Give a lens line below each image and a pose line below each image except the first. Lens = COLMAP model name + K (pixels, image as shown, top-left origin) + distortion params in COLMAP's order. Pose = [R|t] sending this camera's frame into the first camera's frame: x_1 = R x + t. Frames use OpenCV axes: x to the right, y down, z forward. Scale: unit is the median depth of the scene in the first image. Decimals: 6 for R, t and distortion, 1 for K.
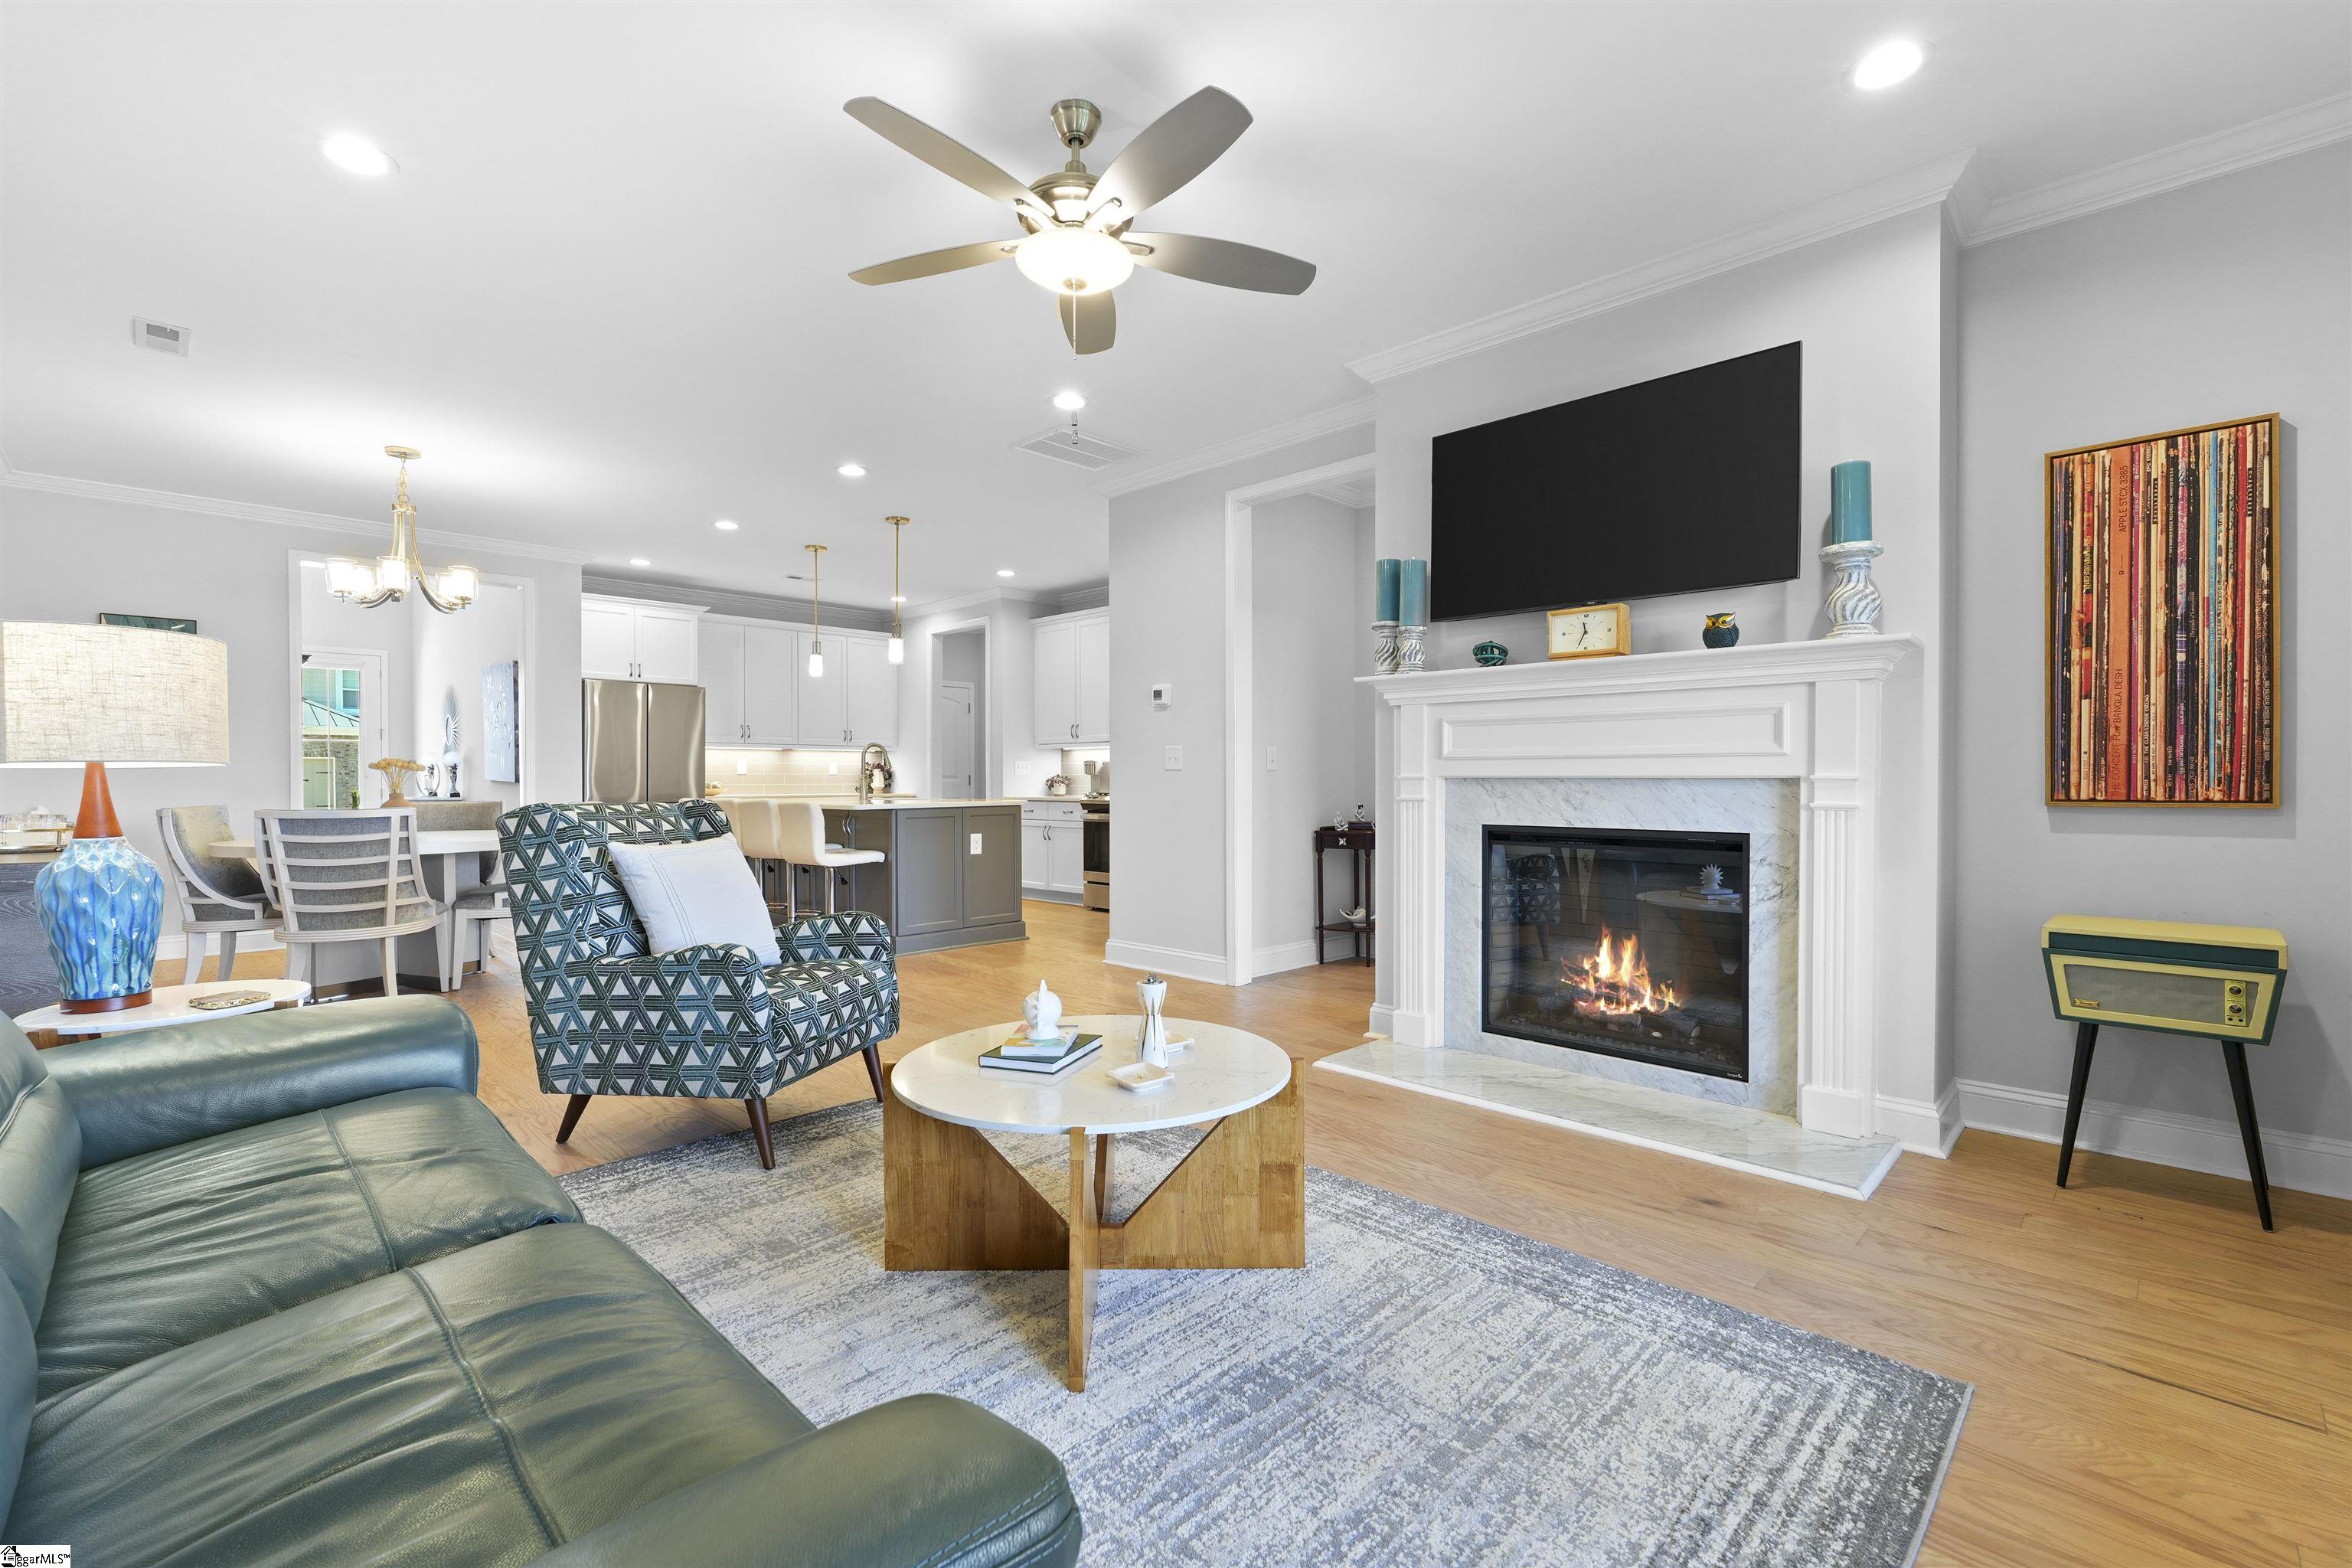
lens RADIAL K [[1021.8, 0, 1172.4], [0, 1021.8, 780.9], [0, 0, 1]] dist [0.000963, 0.000484]
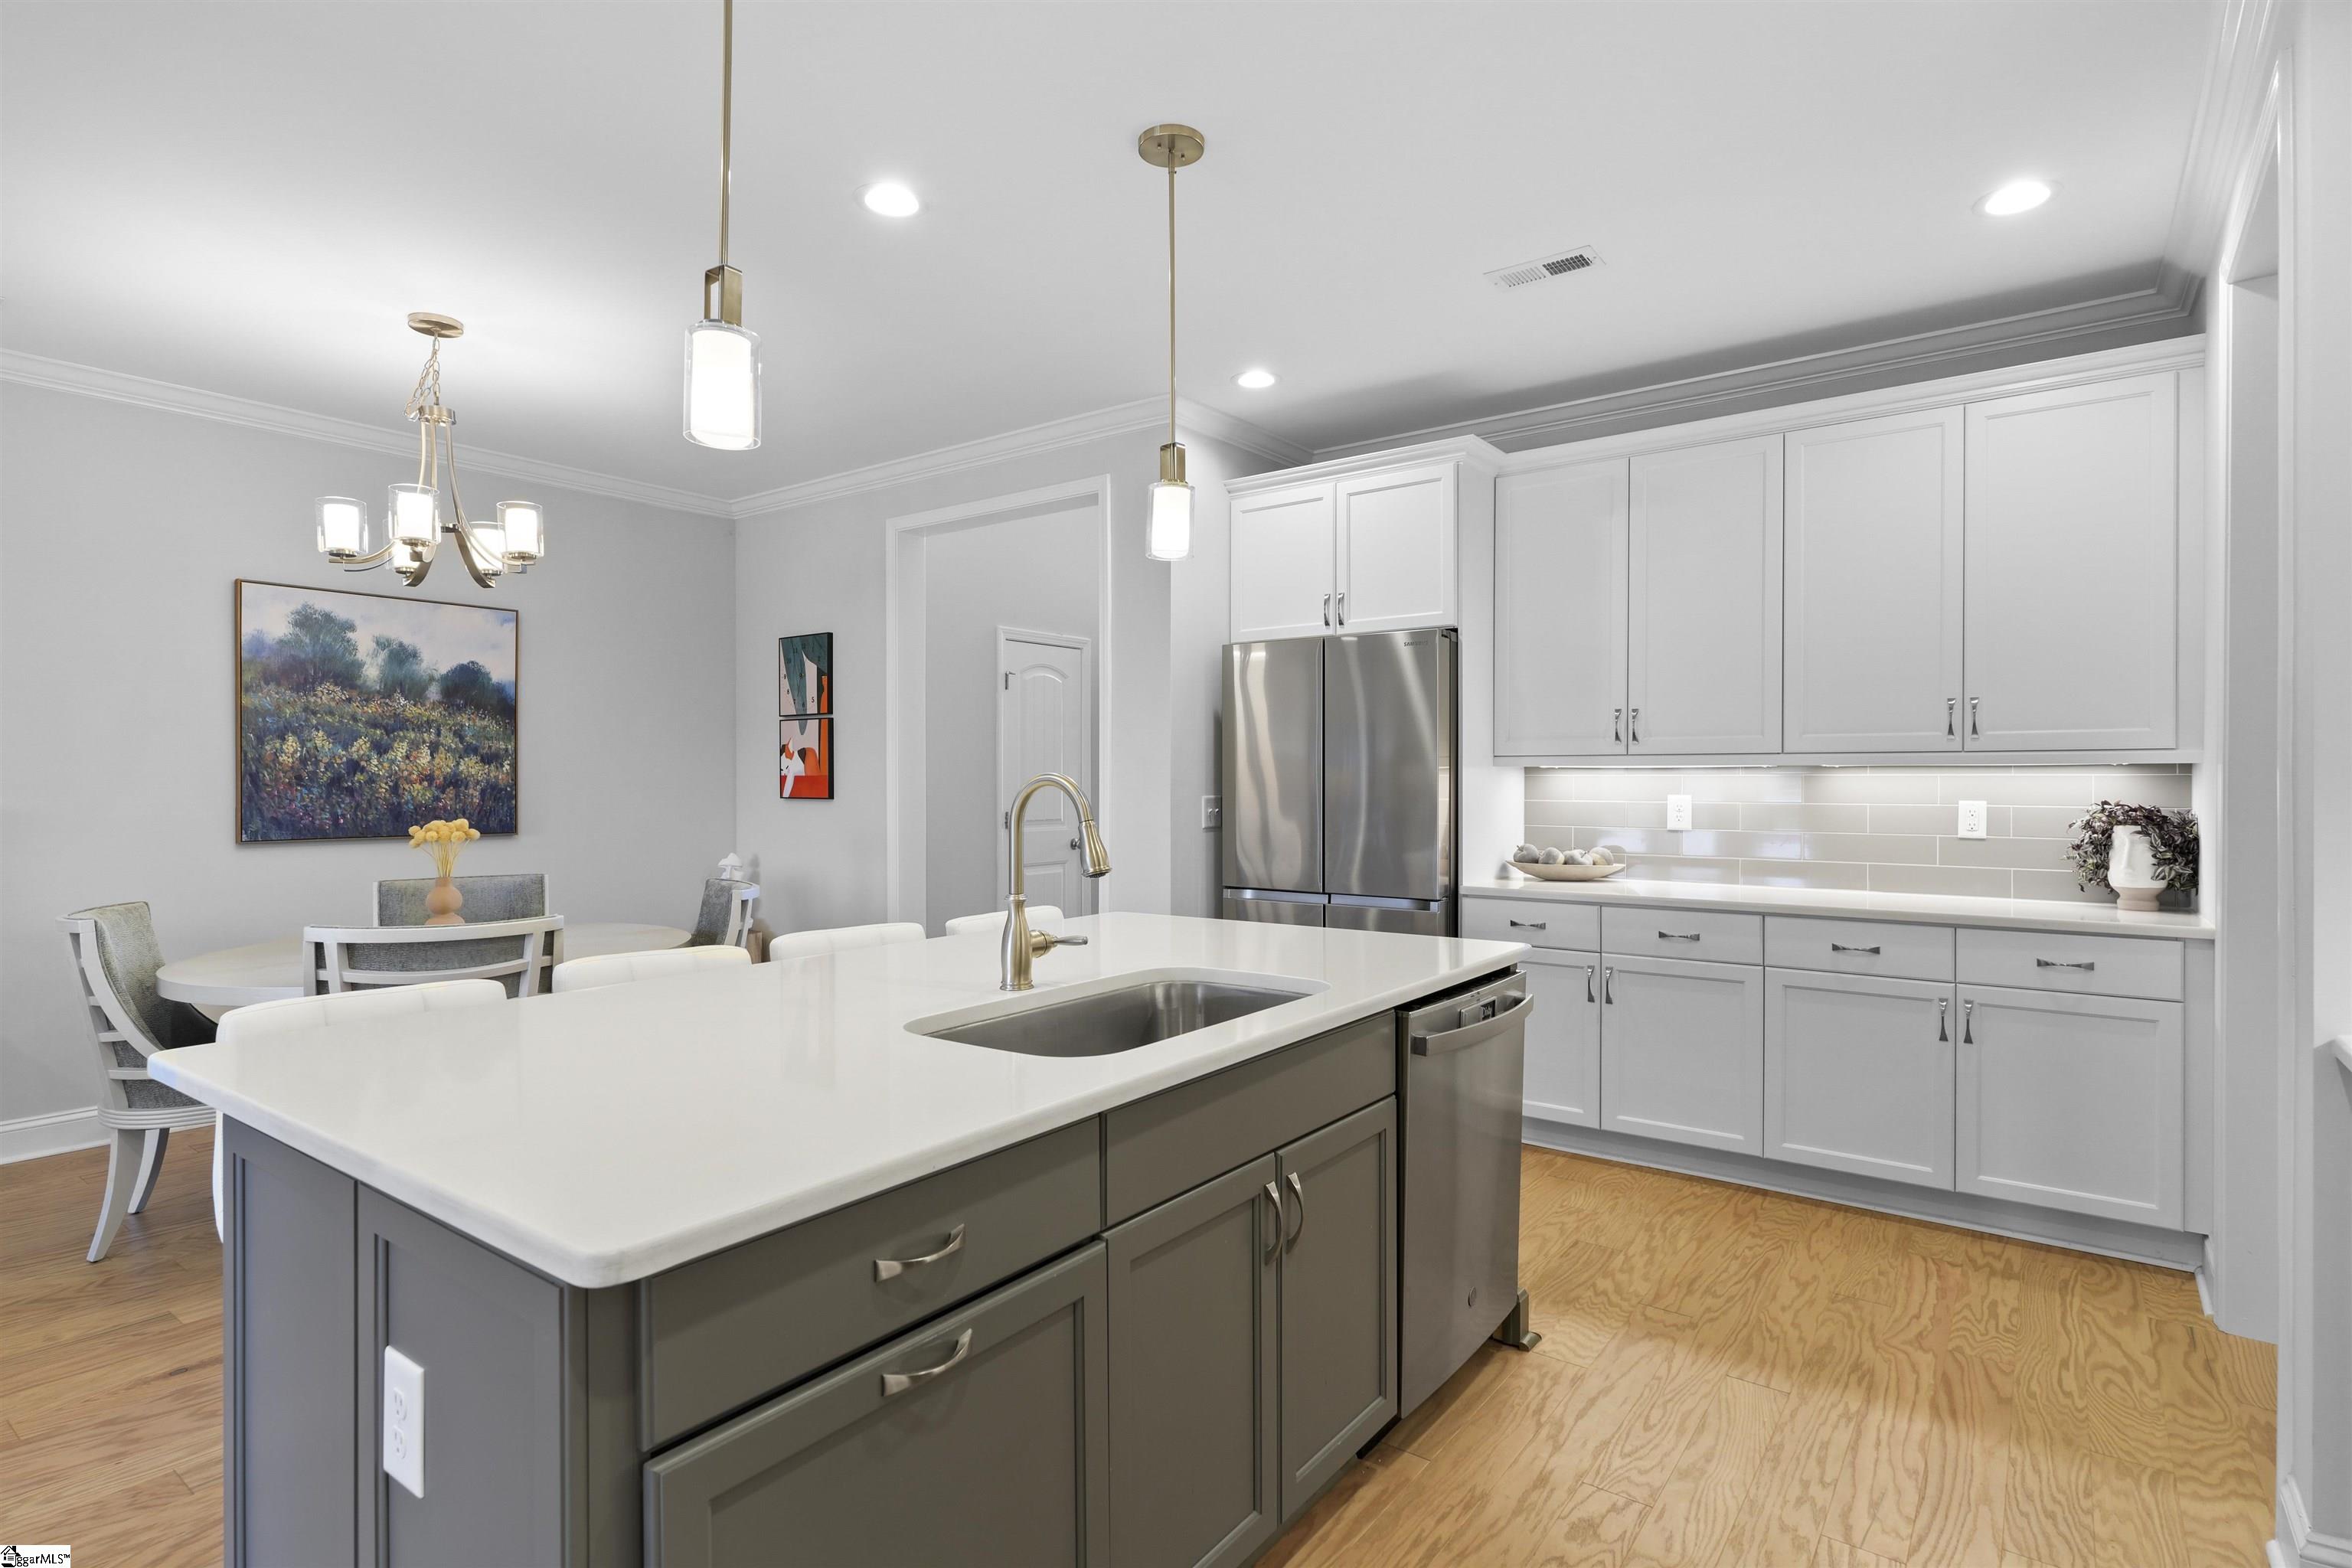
lens RADIAL K [[1153.2, 0, 1186.0], [0, 1153.2, 787.9], [0, 0, 1]] dist [-0.006329, 0.000676]
pose [[0.141599, 0.007894, -0.989893, -0.004071], [-0.000873, 0.999969, 0.007849, -0.065972], [0.989924, -0.000247, 0.141602, 1.838928]]
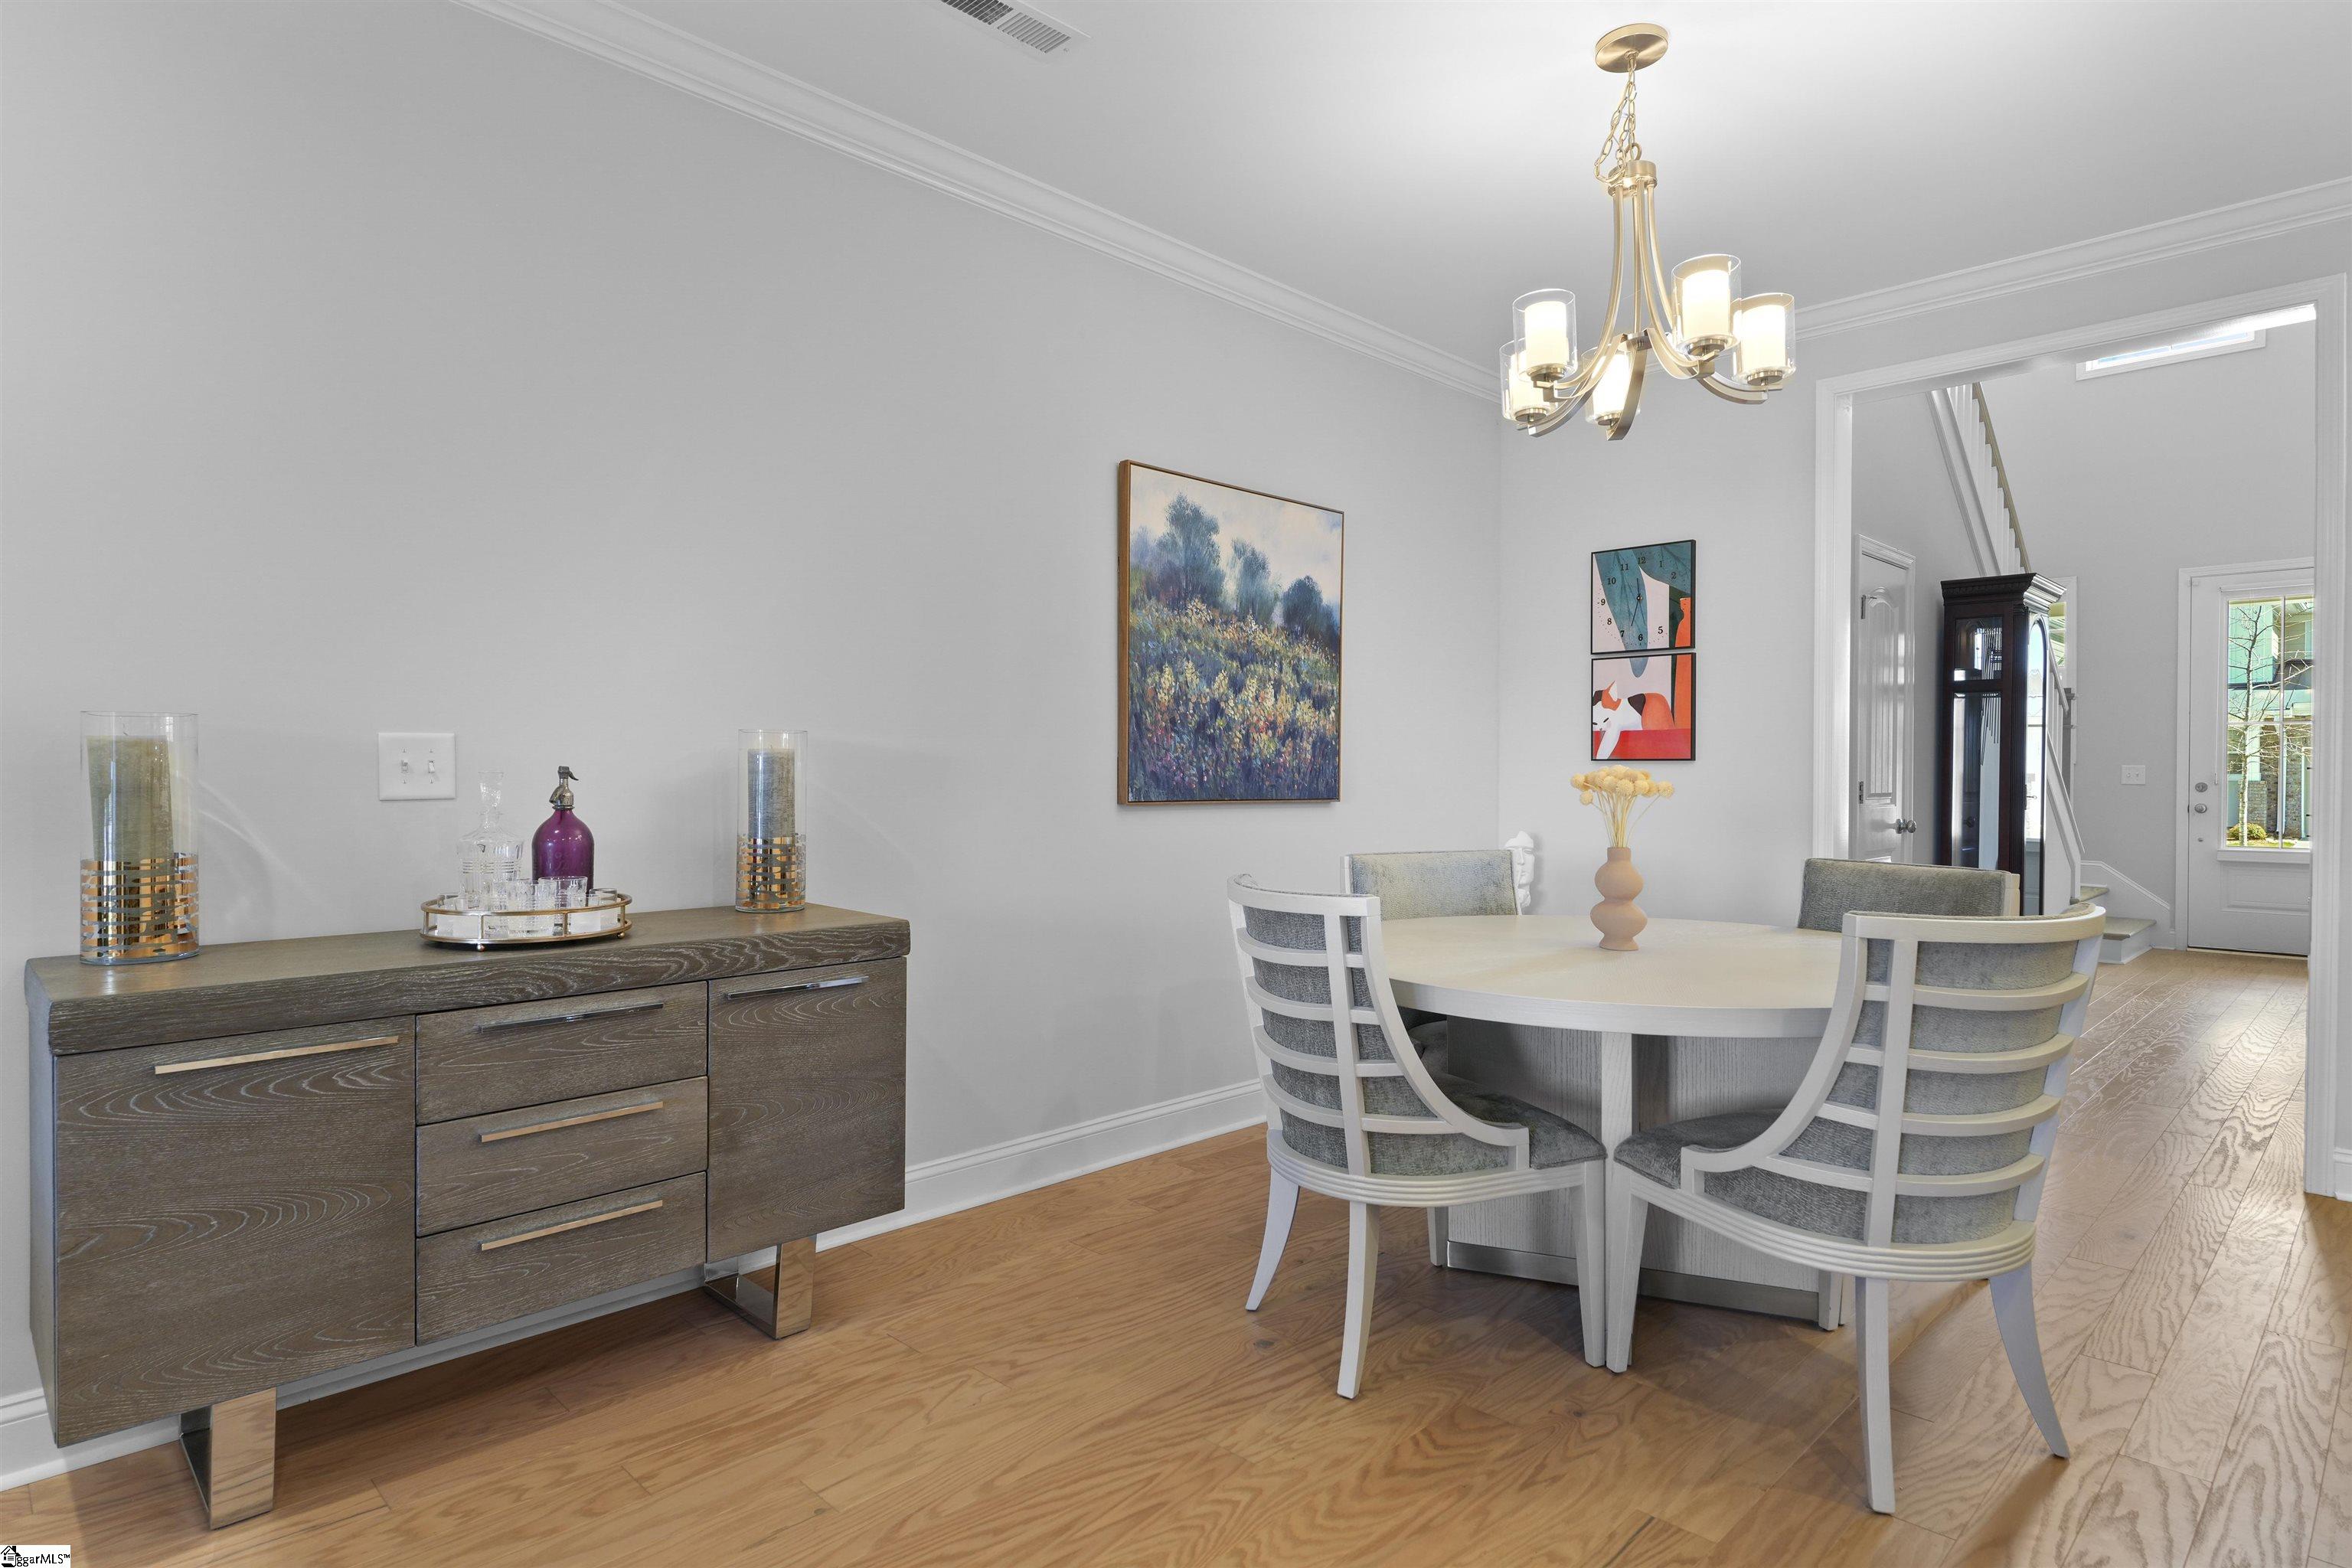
lens RADIAL K [[1259.8, 0, 1188.3], [0, 1259.8, 785.1], [0, 0, 1]] dist [0.001129, 0.000526]
pose [[-0.005614, 0.010731, -0.999927, -0.305001], [-0.004889, 0.999930, 0.010759, -0.026585], [0.999972, 0.004950, -0.005561, 1.120566]]
